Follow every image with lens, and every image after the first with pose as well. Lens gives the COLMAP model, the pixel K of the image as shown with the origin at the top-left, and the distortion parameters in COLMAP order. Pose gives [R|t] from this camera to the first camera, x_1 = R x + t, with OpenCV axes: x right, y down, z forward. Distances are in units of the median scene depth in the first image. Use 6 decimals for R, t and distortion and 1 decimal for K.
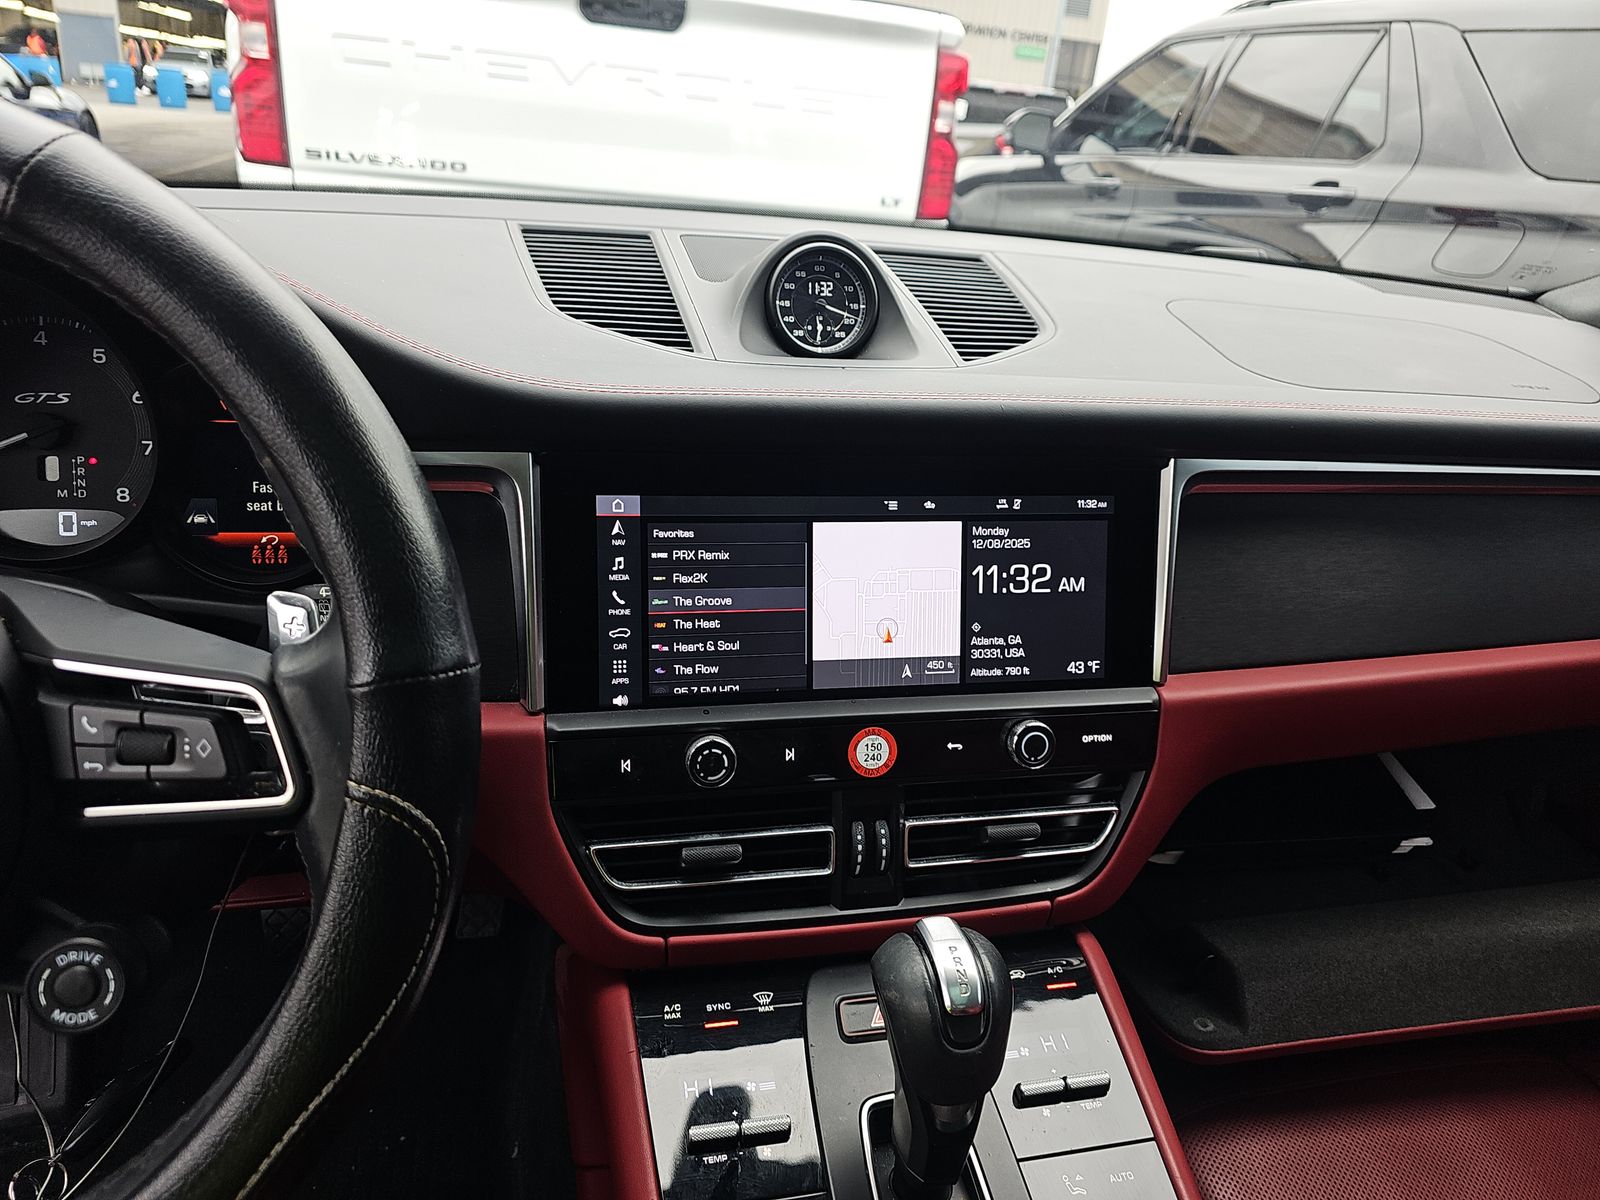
lens RADIAL K [[1012.2, 0, 800.0], [0, 1012.2, 600.0], [0, 0, 1]] dist [0.039543, -0.062406]
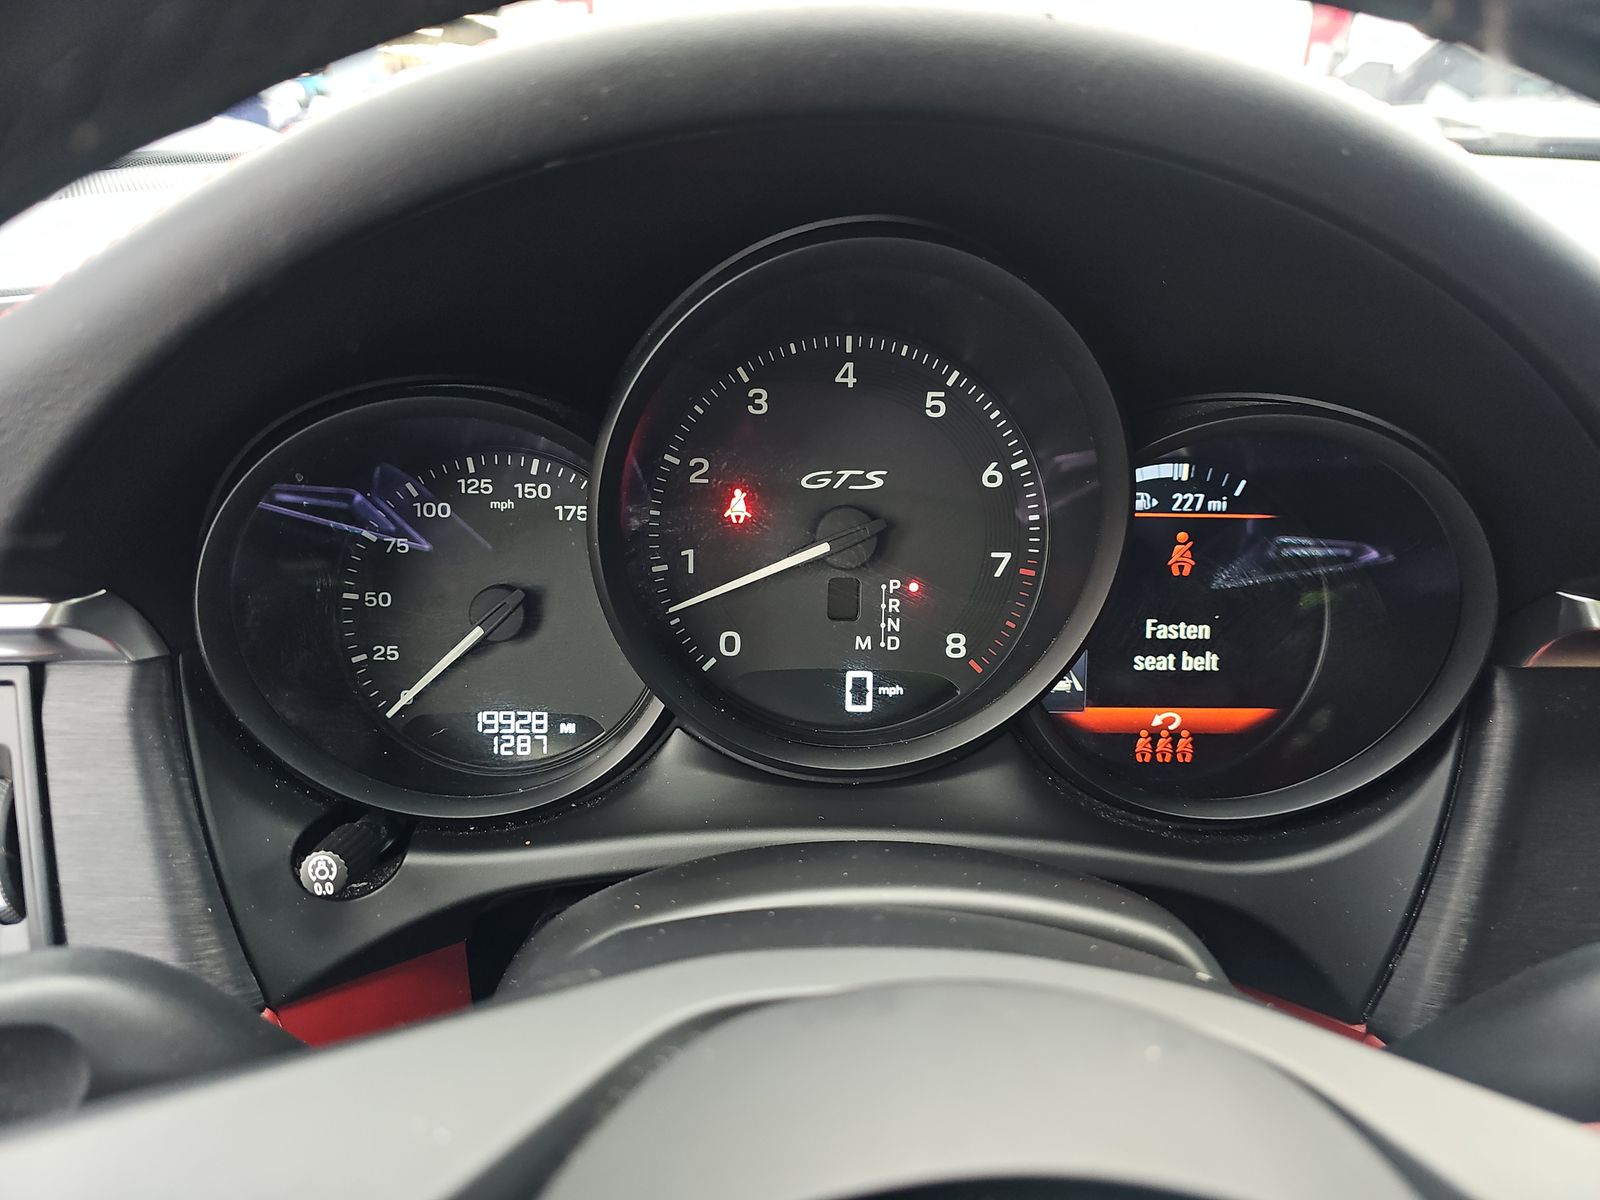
lens RADIAL K [[1051.7, 0, 800.0], [0, 1051.7, 600.0], [0, 0, 1]] dist [0.038421, -0.087875]
pose [[0.979013, 0.030297, -0.201533, -0.607051], [-0.029469, 0.999540, 0.007108, -0.125570], [0.201656, -0.001020, 0.979456, 0.382047]]
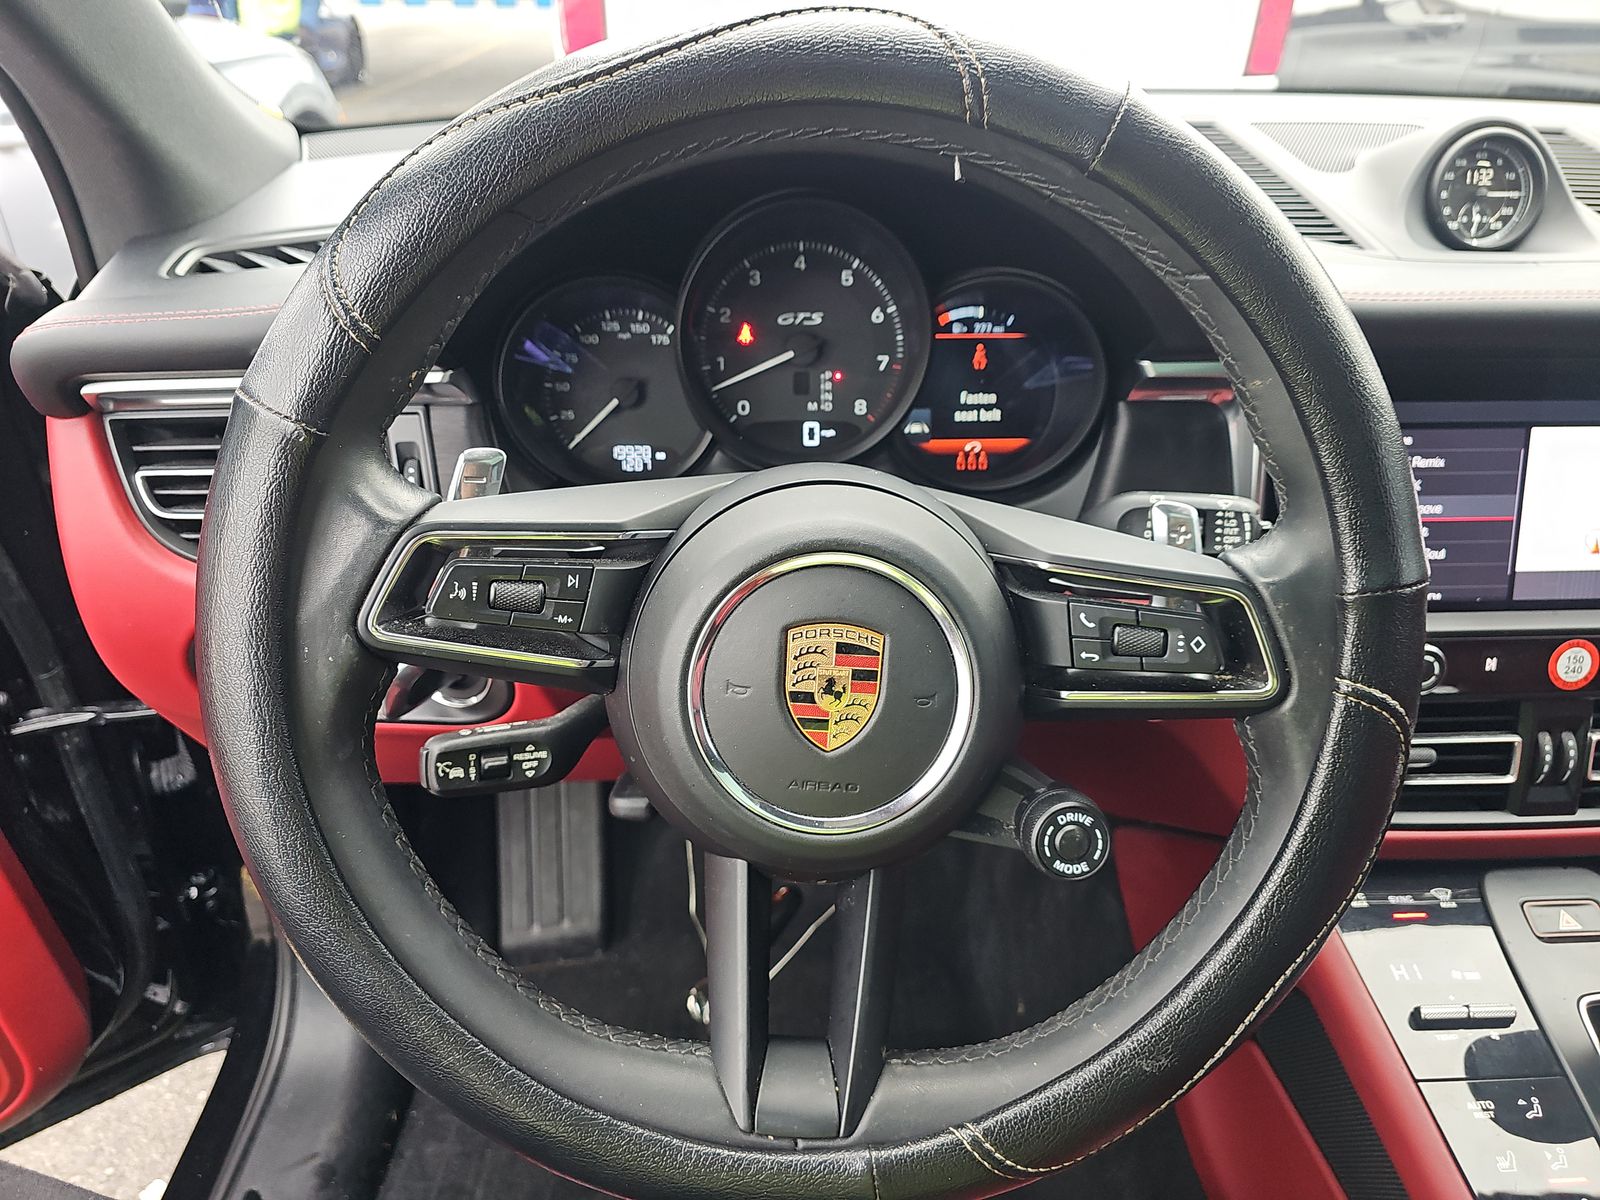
lens RADIAL K [[1012.2, 0, 800.0], [0, 1012.2, 600.0], [0, 0, 1]] dist [0.039543, -0.062406]
pose [[0.979512, 0.031025, -0.198983, -0.483170], [-0.009301, 0.993977, 0.109191, -0.013495], [0.201172, -0.105103, 0.973901, -0.109072]]
